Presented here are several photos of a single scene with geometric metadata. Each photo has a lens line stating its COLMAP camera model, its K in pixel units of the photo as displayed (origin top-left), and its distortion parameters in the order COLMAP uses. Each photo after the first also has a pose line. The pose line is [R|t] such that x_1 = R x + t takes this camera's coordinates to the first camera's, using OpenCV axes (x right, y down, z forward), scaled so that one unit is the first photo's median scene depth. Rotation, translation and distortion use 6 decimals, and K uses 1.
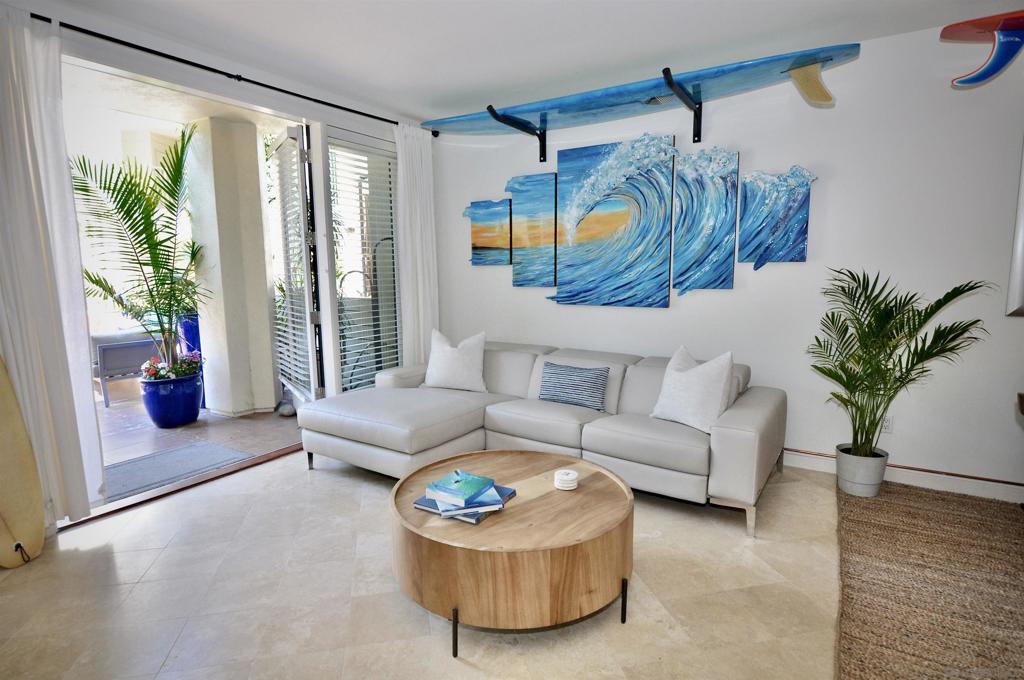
lens RADIAL K [[542.4, 0, 510.7], [0, 542.4, 343.5], [0, 0, 1]] dist [-0.031695, -0.000205]
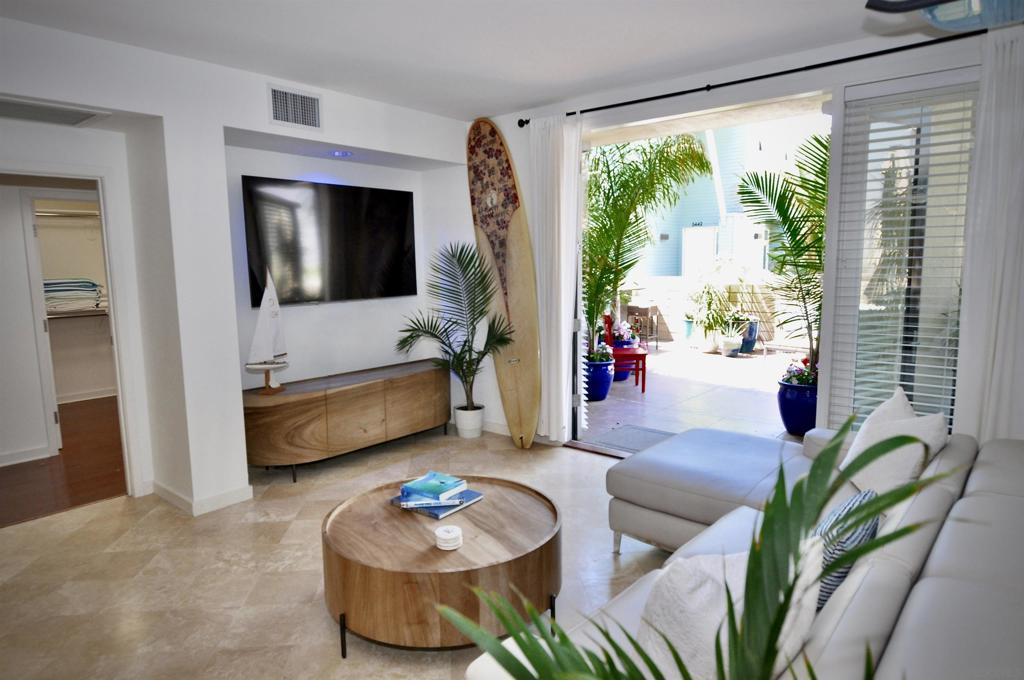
lens RADIAL K [[618.0, 0, 513.3], [0, 618.0, 339.3], [0, 0, 1]] dist [0.006920, 0.001720]
pose [[-0.164202, 0.133904, -0.977296, 0.187460], [-0.130052, 0.979156, 0.156010, -0.042785], [0.977816, 0.152717, -0.143365, 0.221103]]
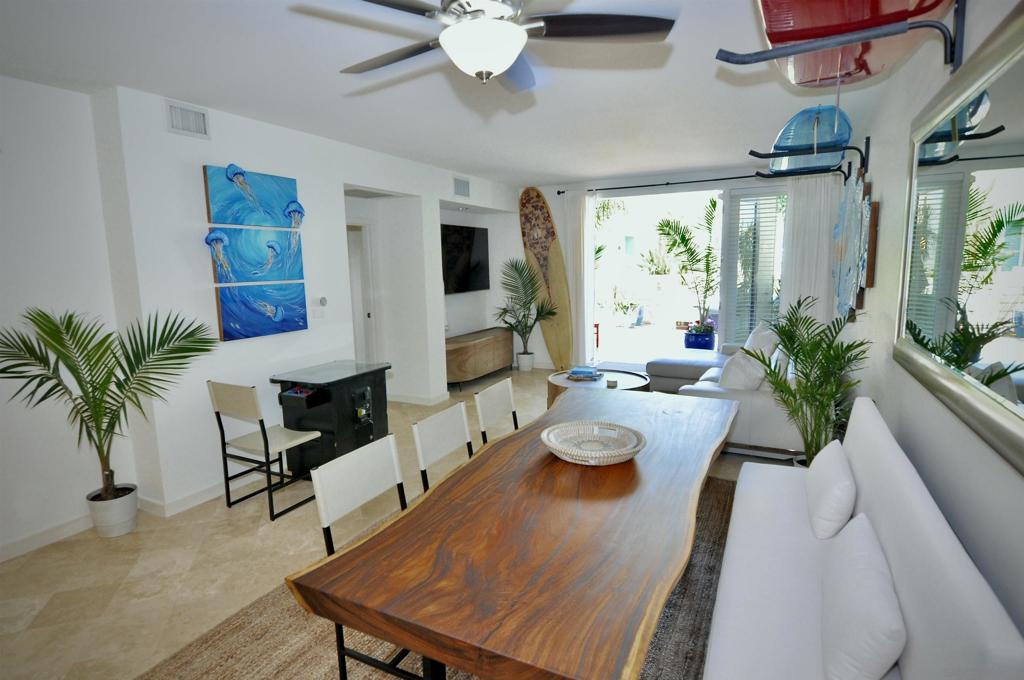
lens RADIAL K [[542.9, 0, 510.1], [0, 542.9, 342.5], [0, 0, 1]] dist [-0.001373, -0.000098]
pose [[0.070347, 0.146541, -0.986700, 0.402818], [-0.126188, 0.982511, 0.136922, -0.026990], [0.989509, 0.114878, 0.087609, 0.071911]]
